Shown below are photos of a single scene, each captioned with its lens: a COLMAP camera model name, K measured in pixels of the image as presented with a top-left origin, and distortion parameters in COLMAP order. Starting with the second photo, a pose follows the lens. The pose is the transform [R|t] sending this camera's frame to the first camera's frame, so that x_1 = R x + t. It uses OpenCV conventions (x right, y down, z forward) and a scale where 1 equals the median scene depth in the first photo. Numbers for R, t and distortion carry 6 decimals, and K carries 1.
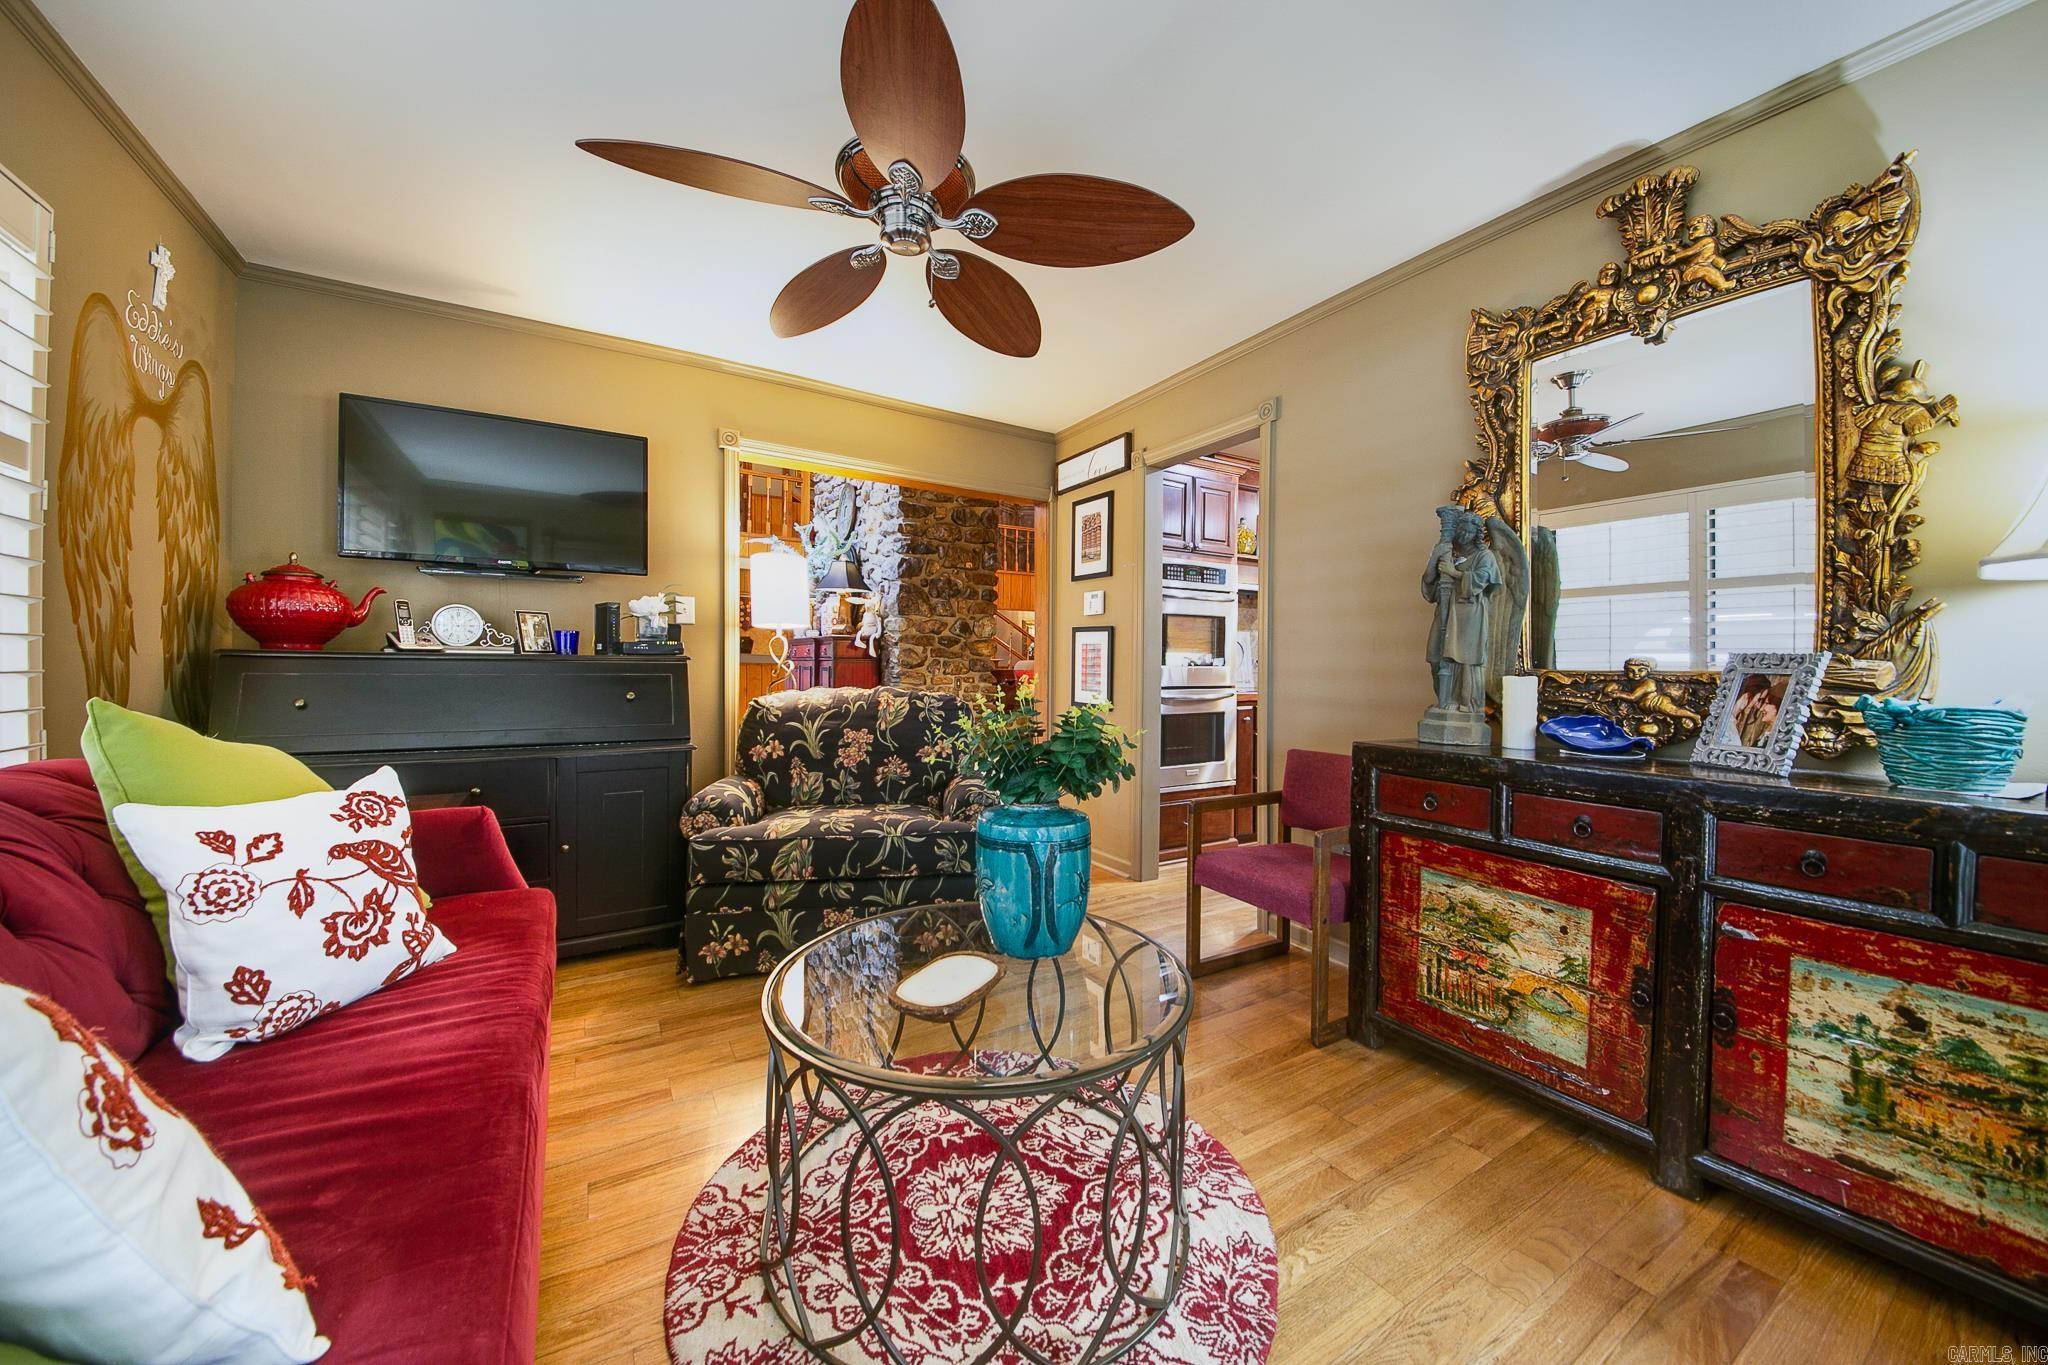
lens RADIAL K [[726.6, 0, 1020.5], [0, 726.6, 674.2], [0, 0, 1]] dist [-0.000853, -0.012589]
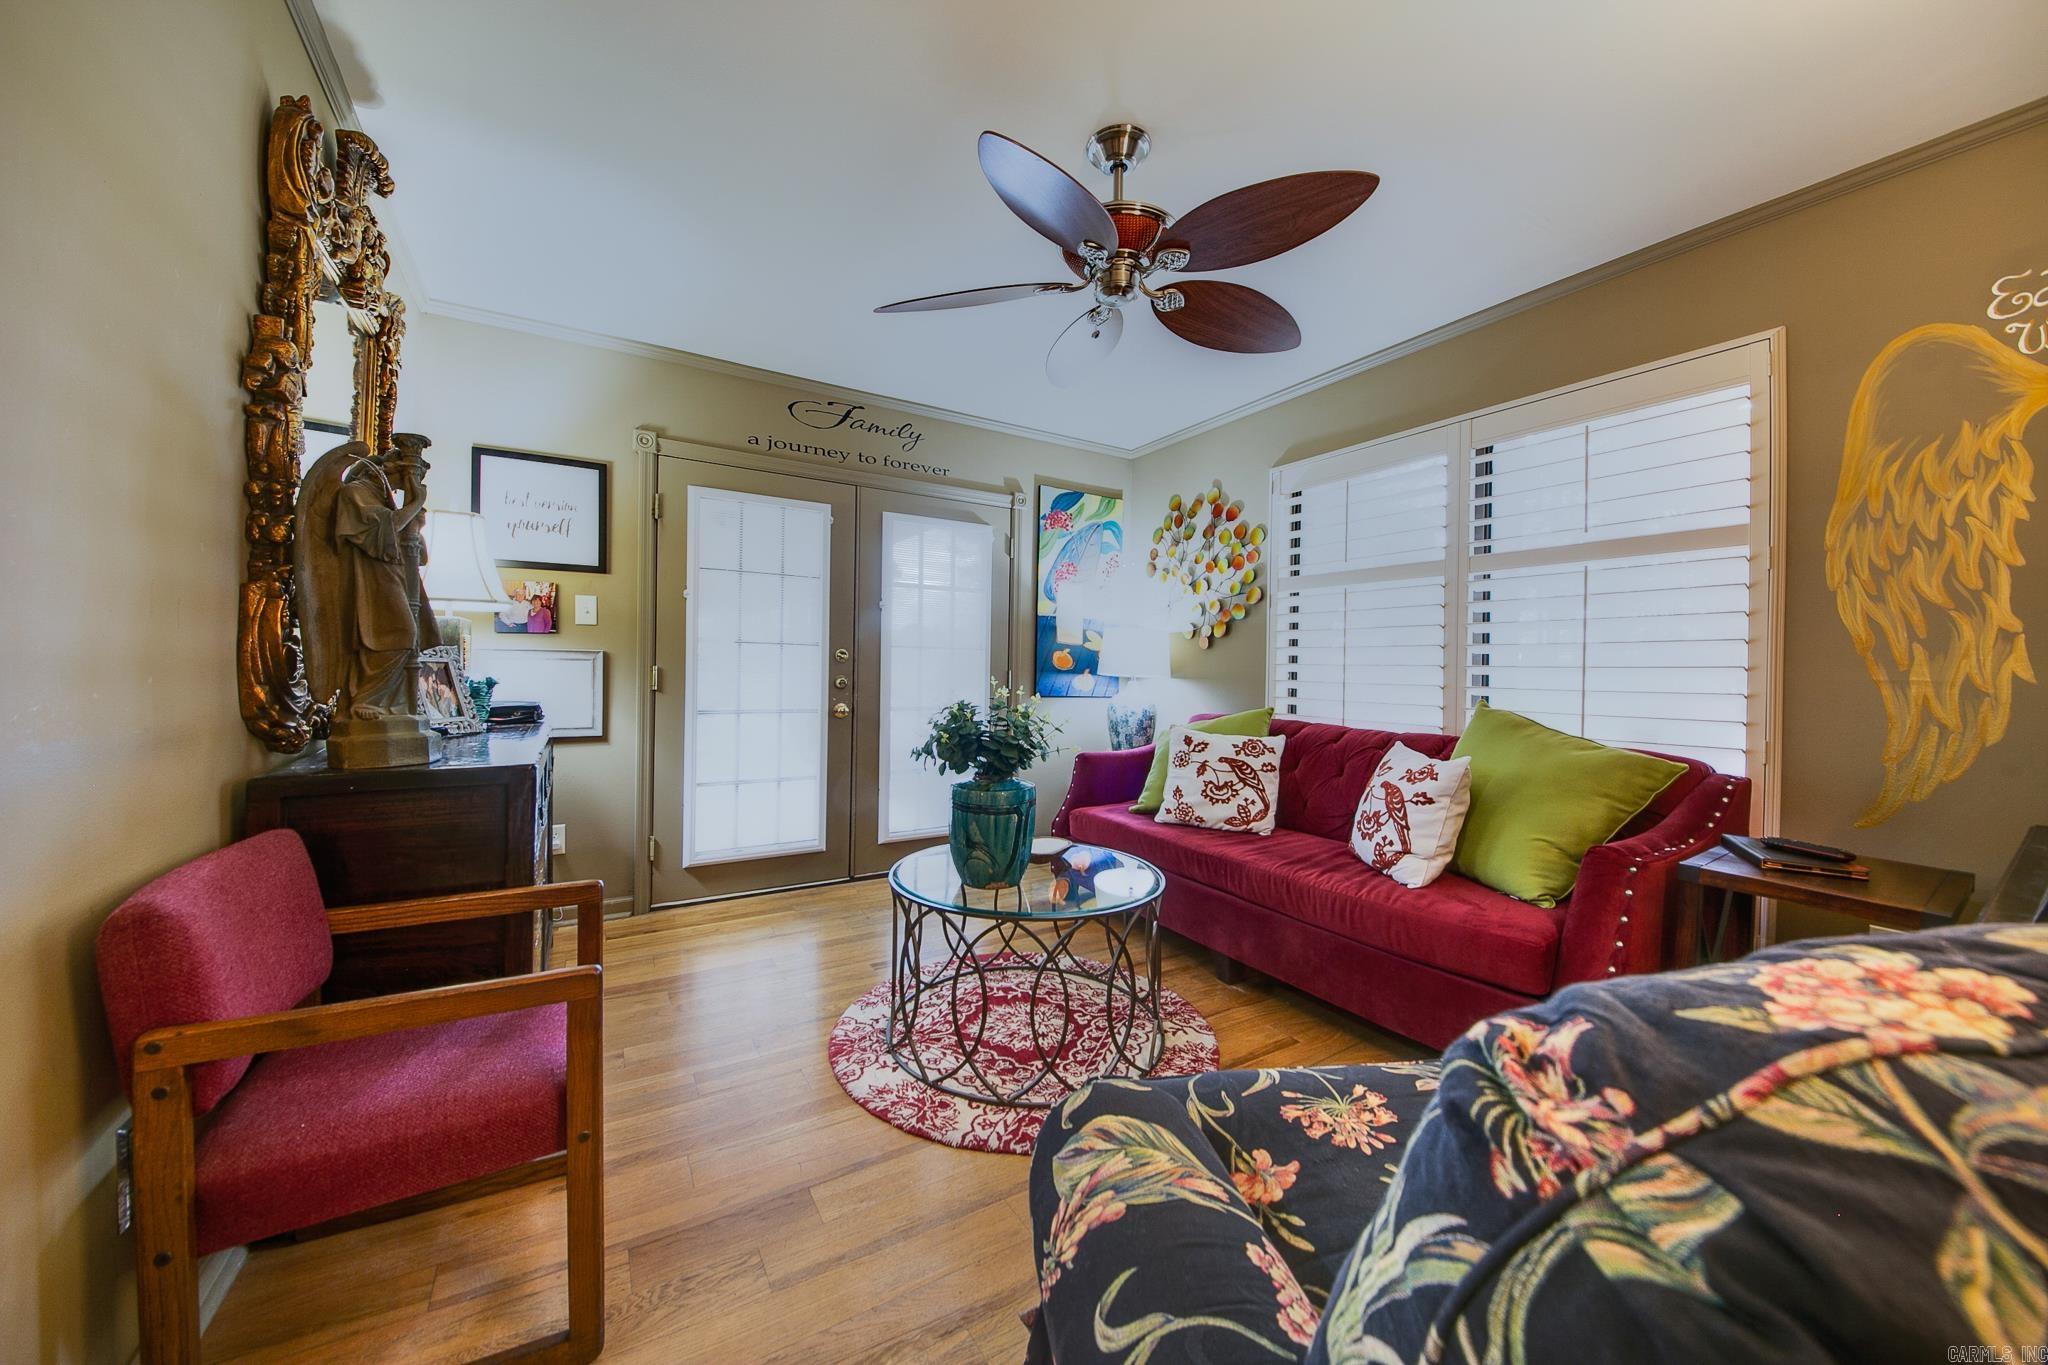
lens RADIAL K [[726.6, 0, 1020.5], [0, 726.6, 674.2], [0, 0, 1]] dist [-0.000853, -0.012589]
pose [[-0.999622, -0.027457, 0.001420, -0.028074], [-0.027432, 0.999502, 0.015624, -0.025581], [-0.001848, 0.015579, -0.999877, 2.295180]]
